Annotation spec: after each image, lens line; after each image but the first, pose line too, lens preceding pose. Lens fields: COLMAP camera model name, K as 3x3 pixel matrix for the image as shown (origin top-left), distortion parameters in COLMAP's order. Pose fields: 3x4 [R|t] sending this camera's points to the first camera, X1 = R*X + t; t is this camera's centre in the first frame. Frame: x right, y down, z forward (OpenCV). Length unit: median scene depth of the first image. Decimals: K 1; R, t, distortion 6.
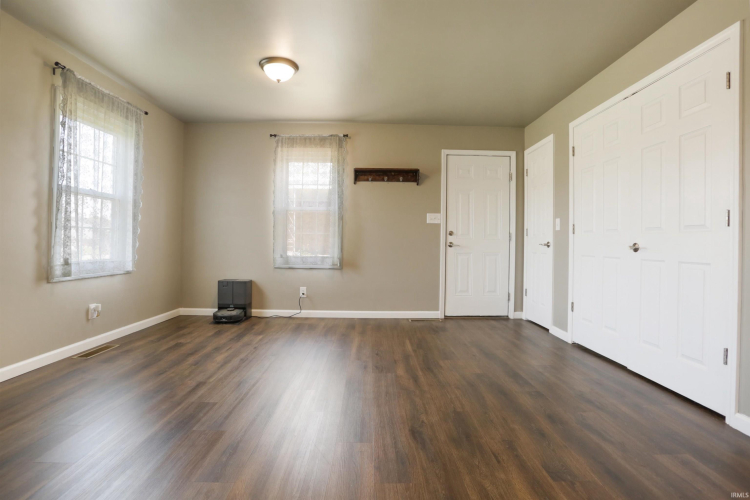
lens RADIAL K [[366.2, 0, 382.4], [0, 366.2, 245.1], [0, 0, 1]] dist [-0.060262, 0.021626]
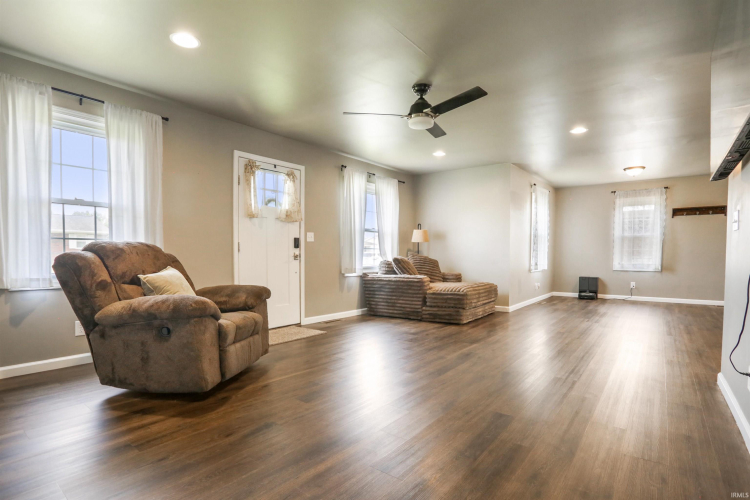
lens RADIAL K [[380.8, 0, 381.2], [0, 380.8, 274.0], [0, 0, 1]] dist [-0.060925, 0.023967]
pose [[0.775318, 0.022650, -0.631165, -0.040085], [0.003984, 0.999161, 0.040750, 0.004792], [0.631558, -0.034109, 0.774578, -1.072895]]
